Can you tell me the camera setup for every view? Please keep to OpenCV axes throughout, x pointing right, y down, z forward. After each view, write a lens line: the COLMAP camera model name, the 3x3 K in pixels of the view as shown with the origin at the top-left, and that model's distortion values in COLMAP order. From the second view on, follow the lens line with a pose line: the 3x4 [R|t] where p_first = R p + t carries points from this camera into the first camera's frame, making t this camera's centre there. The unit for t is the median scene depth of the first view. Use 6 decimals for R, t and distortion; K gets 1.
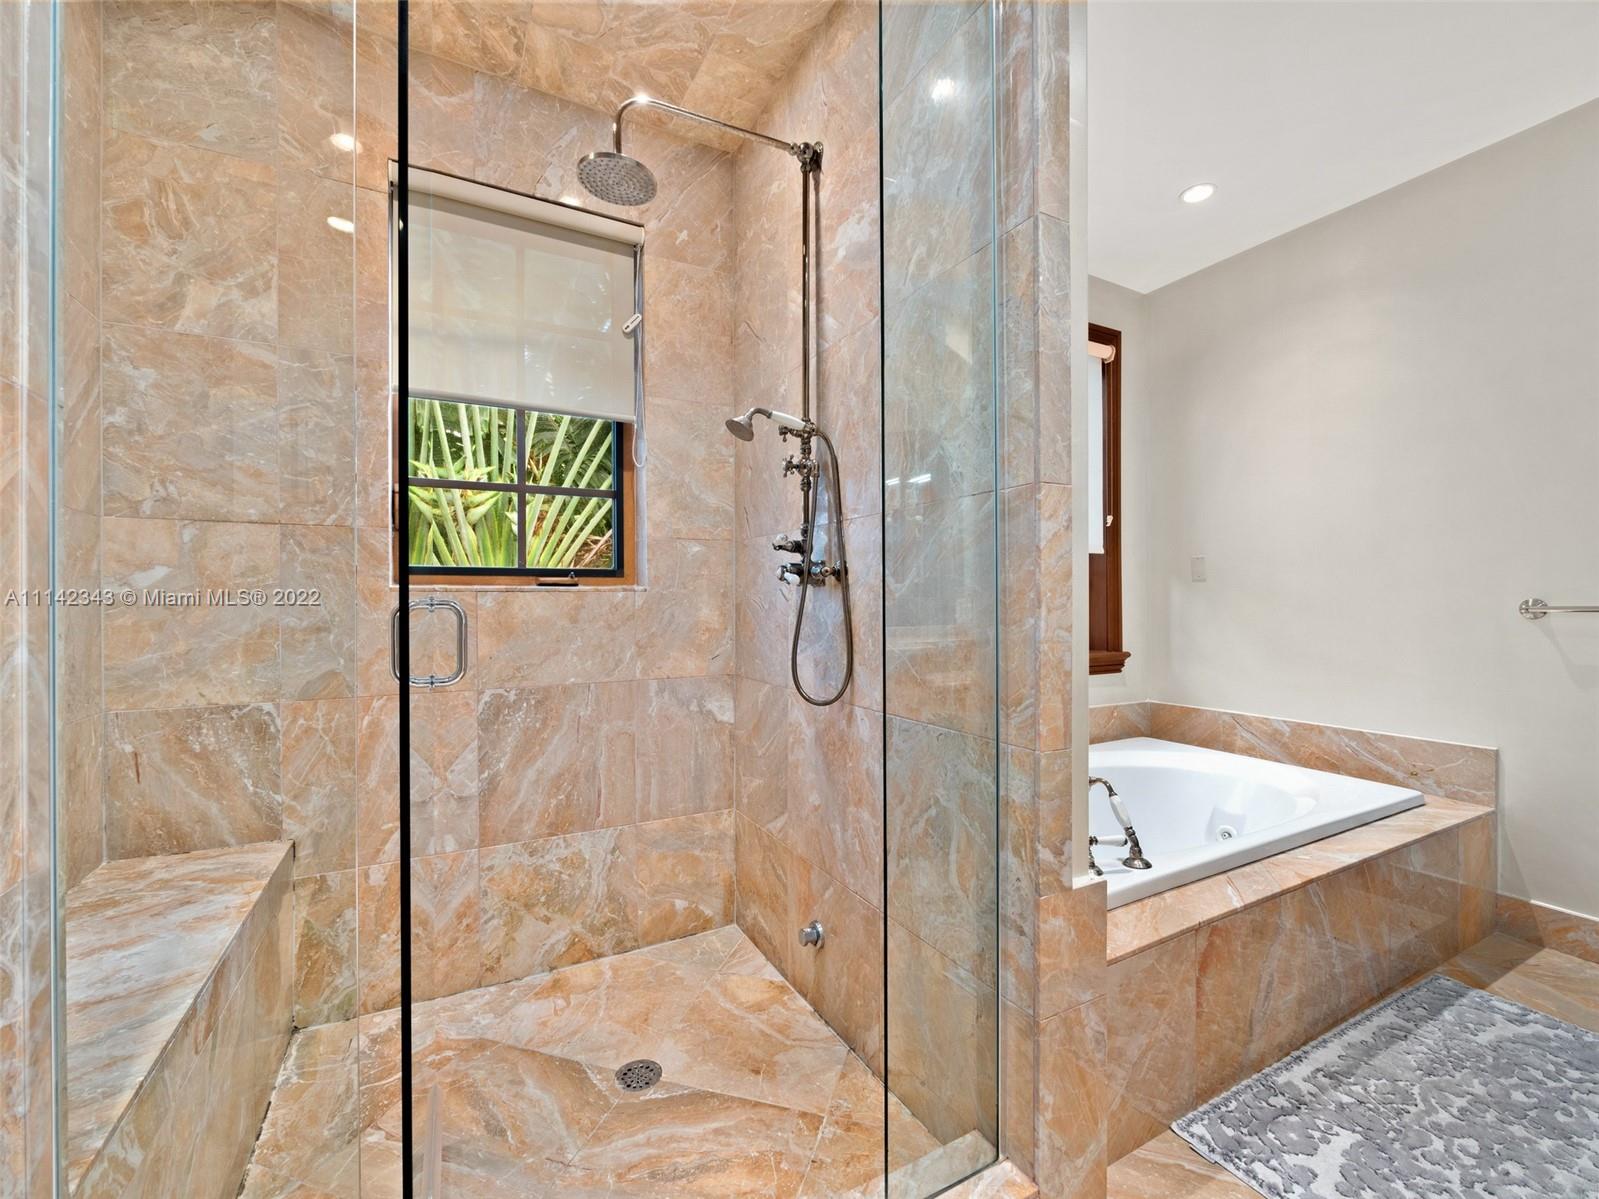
lens RADIAL K [[656.9, 0, 801.1], [0, 656.9, 603.2], [0, 0, 1]] dist [-0.003498, -0.000204]
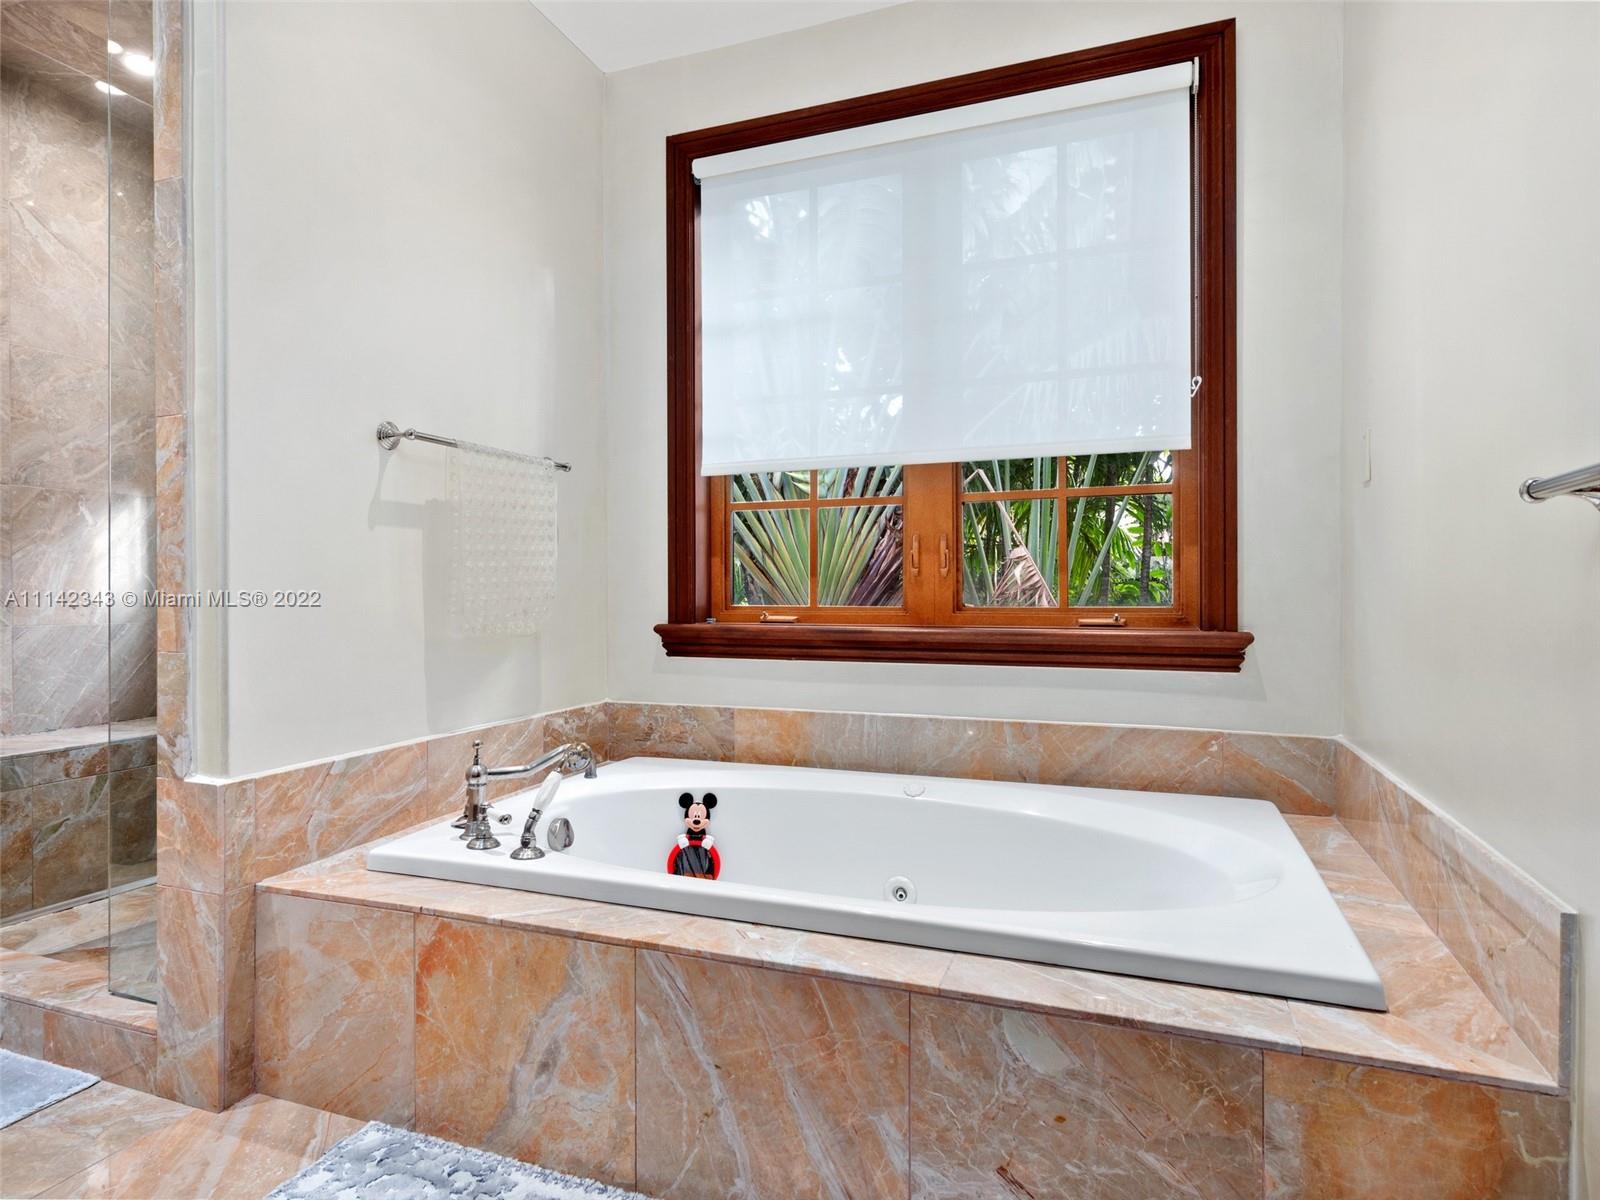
lens RADIAL K [[912.5, 0, 800.8], [0, 912.5, 595.8], [0, 0, 1]] dist [0.006098, 0.001122]
pose [[0.655773, 0.004392, -0.754945, 1.825911], [0.000575, 0.999980, 0.006316, 0.094250], [0.754958, -0.004576, 0.655758, 0.628657]]
